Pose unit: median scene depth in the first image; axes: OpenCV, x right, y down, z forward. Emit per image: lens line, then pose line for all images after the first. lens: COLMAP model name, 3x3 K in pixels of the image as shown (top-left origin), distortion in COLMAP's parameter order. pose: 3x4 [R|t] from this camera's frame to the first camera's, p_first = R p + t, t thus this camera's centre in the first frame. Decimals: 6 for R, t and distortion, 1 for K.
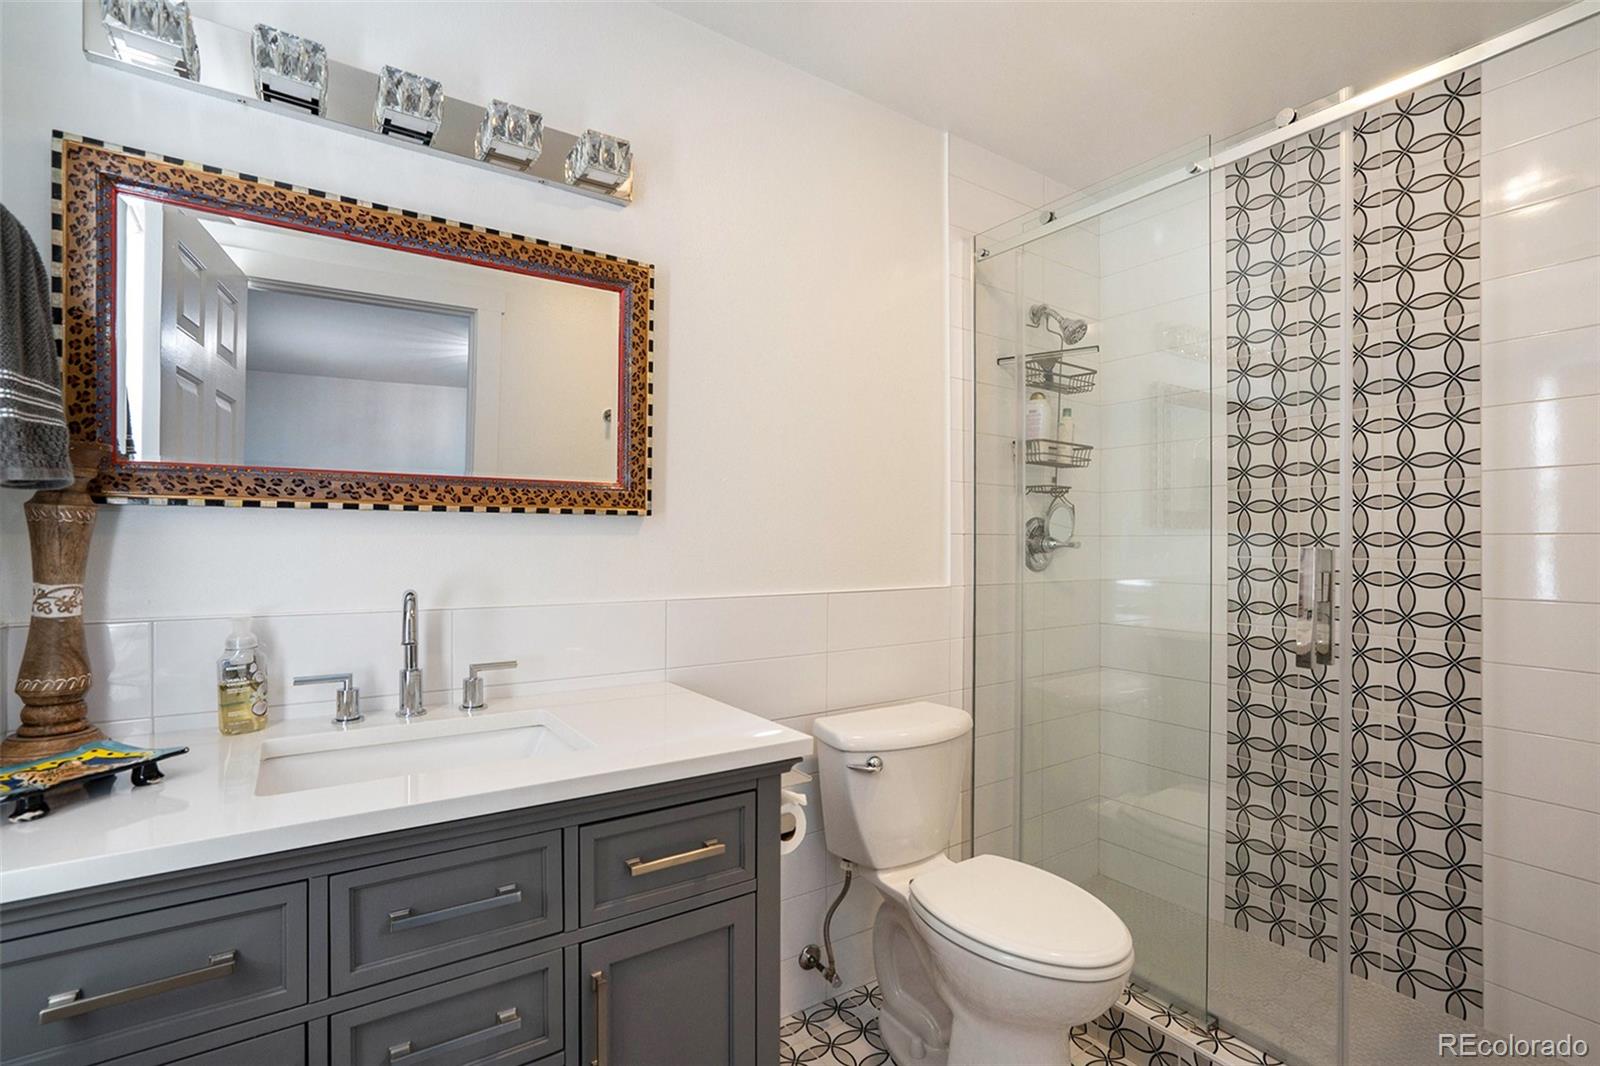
lens RADIAL K [[748.2, 0, 799.8], [0, 748.2, 537.2], [0, 0, 1]] dist [-0.038089, 0.018987]
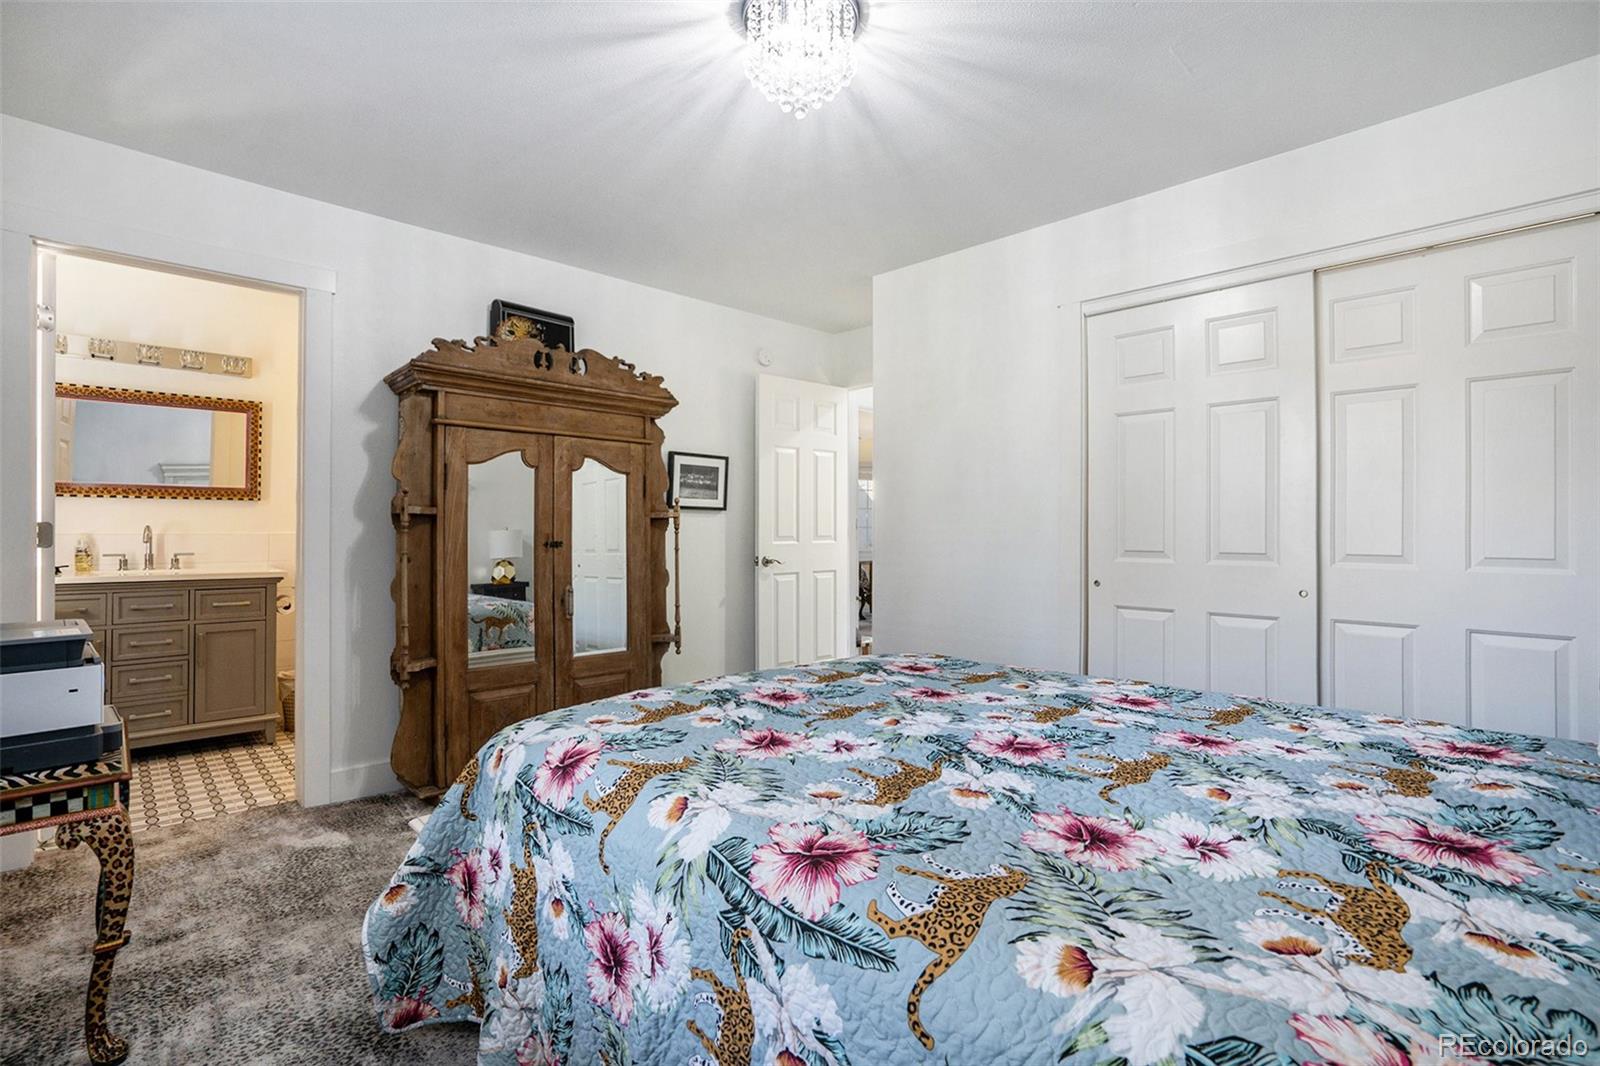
lens RADIAL K [[737.5, 0, 799.9], [0, 737.5, 515.3], [0, 0, 1]] dist [-0.021895, -0.000066]
pose [[0.984943, 0.002305, 0.172864, 1.403828], [-0.000996, 0.999970, -0.007656, 0.045882], [-0.172877, 0.007369, 0.984916, -2.093153]]
